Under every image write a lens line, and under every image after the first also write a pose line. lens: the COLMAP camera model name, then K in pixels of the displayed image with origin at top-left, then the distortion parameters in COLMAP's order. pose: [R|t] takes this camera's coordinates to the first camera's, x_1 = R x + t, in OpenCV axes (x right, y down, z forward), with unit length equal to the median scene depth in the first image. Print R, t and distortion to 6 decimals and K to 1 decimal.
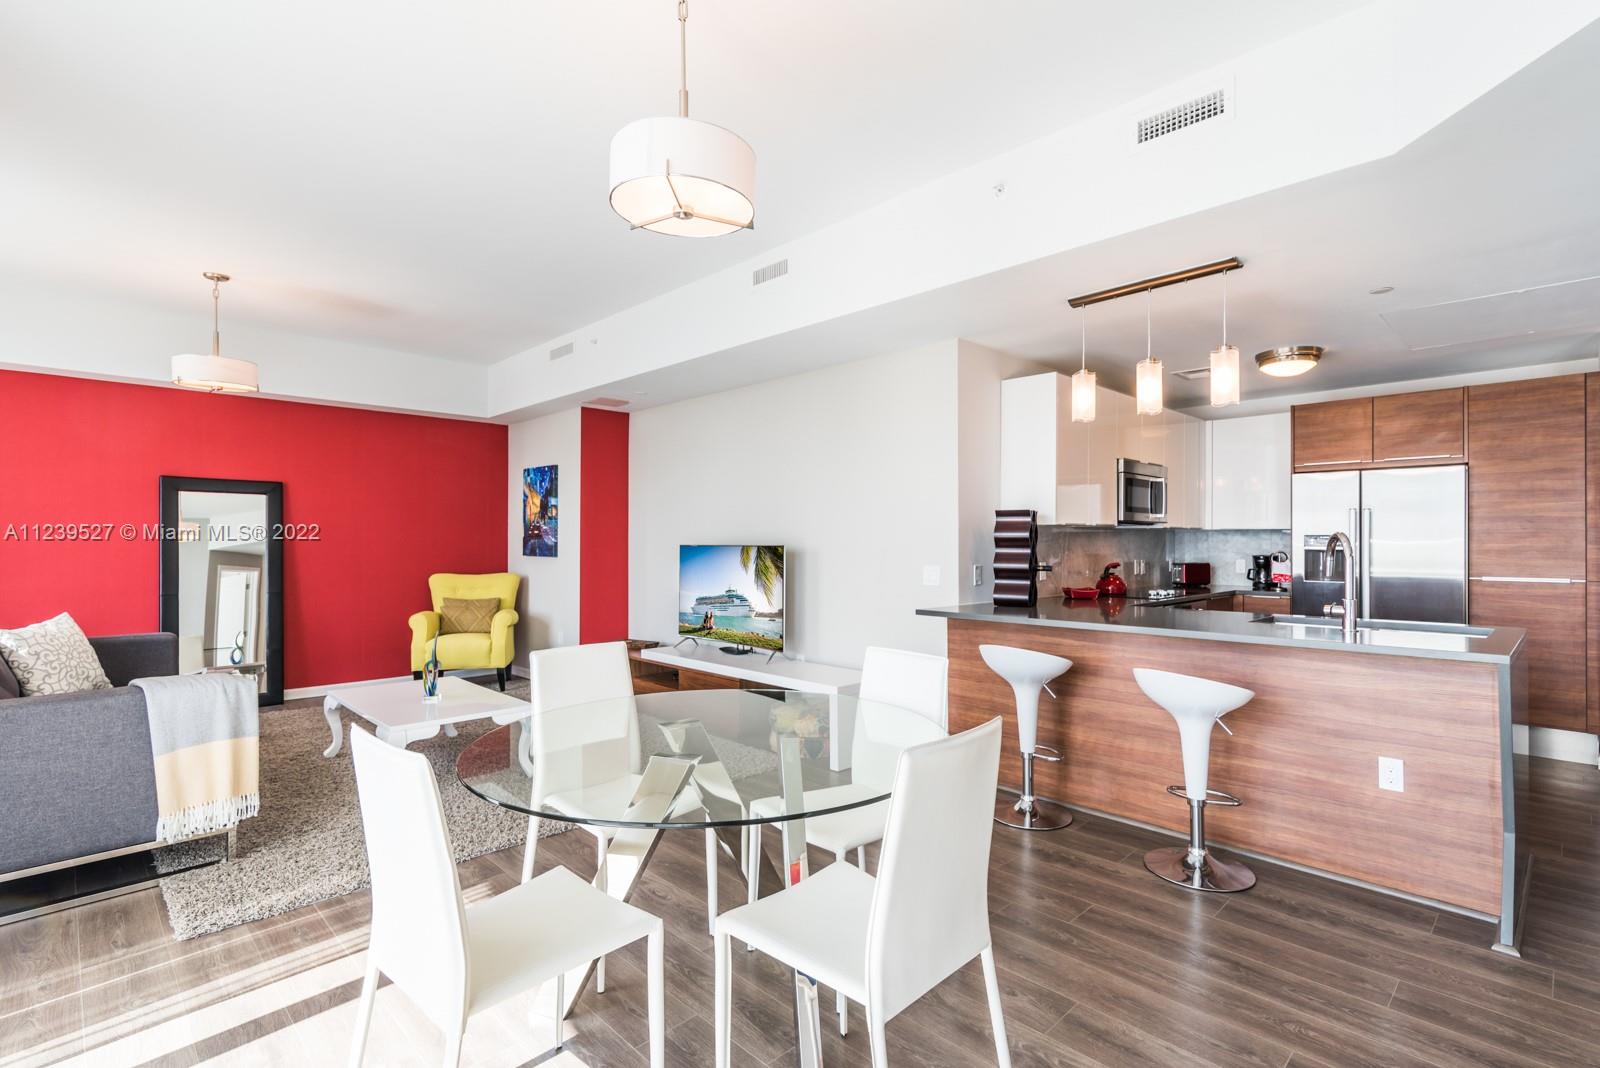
lens RADIAL K [[756.3, 0, 812.9], [0, 756.3, 540.0], [0, 0, 1]] dist [0.021195, -0.002923]
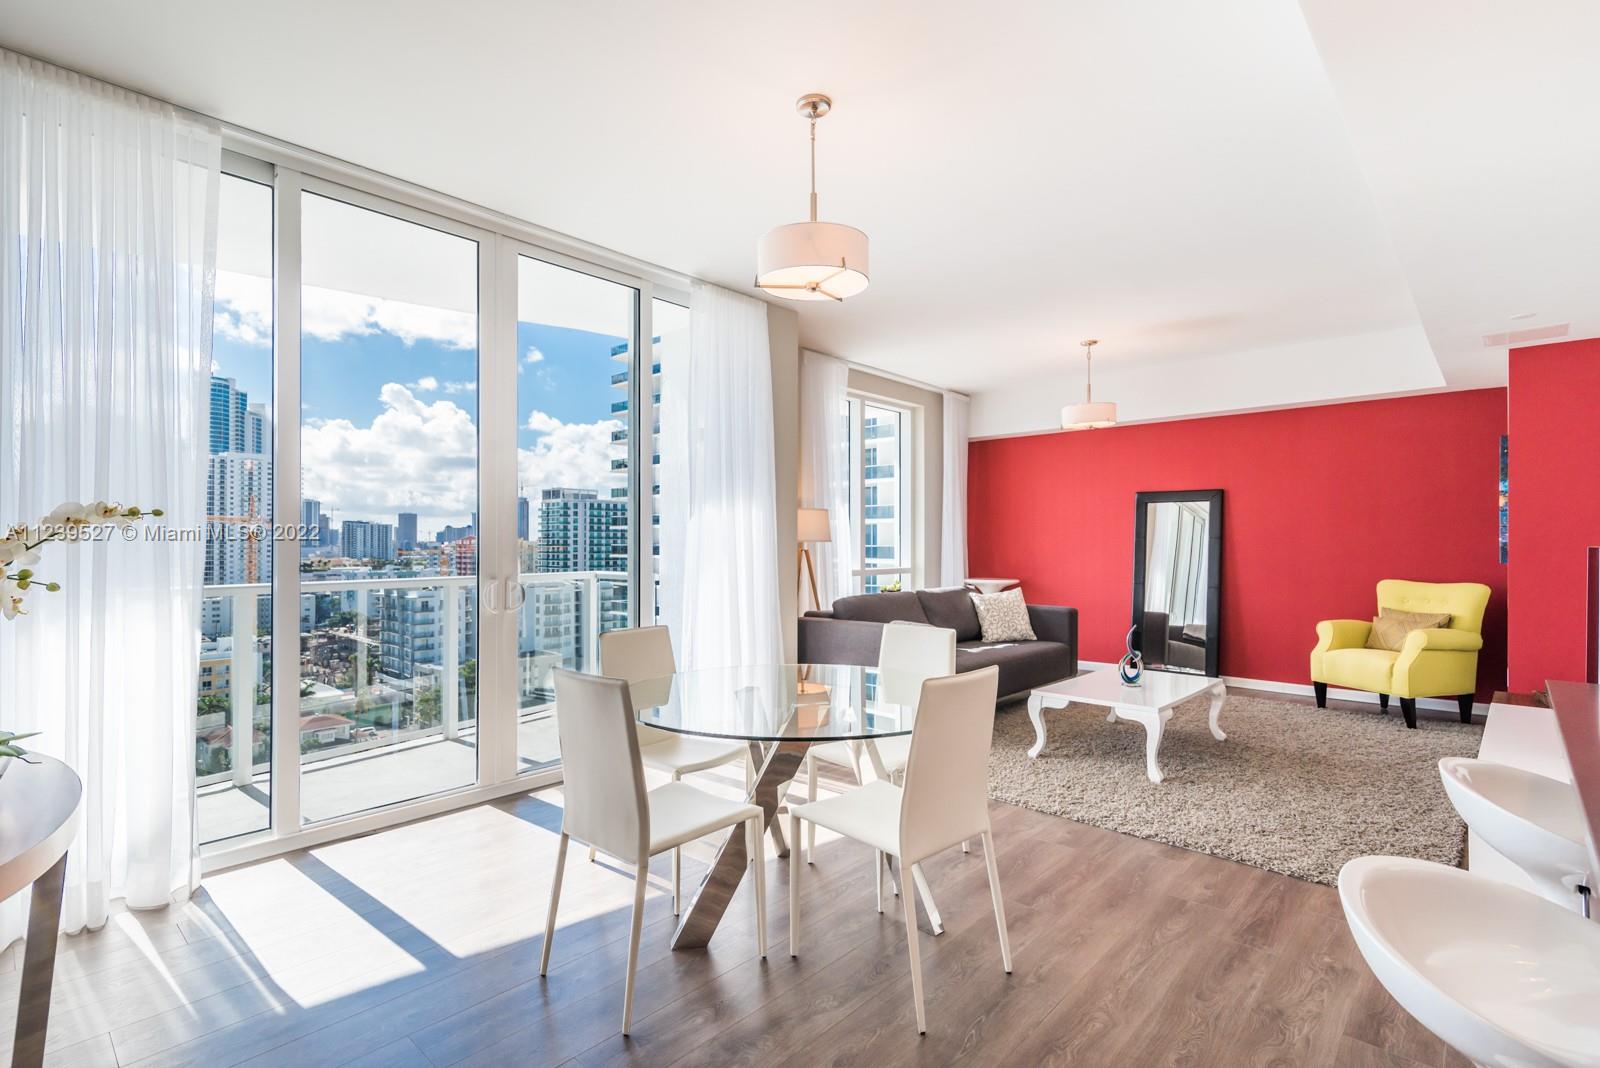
lens RADIAL K [[756.3, 0, 799.4], [0, 756.3, 556.0], [0, 0, 1]] dist [0.021195, -0.002923]
pose [[0.047323, 0.016390, -0.998745, 0.494236], [0.003095, 0.999858, 0.016555, 0.002565], [0.998875, -0.003874, 0.047265, 0.433021]]
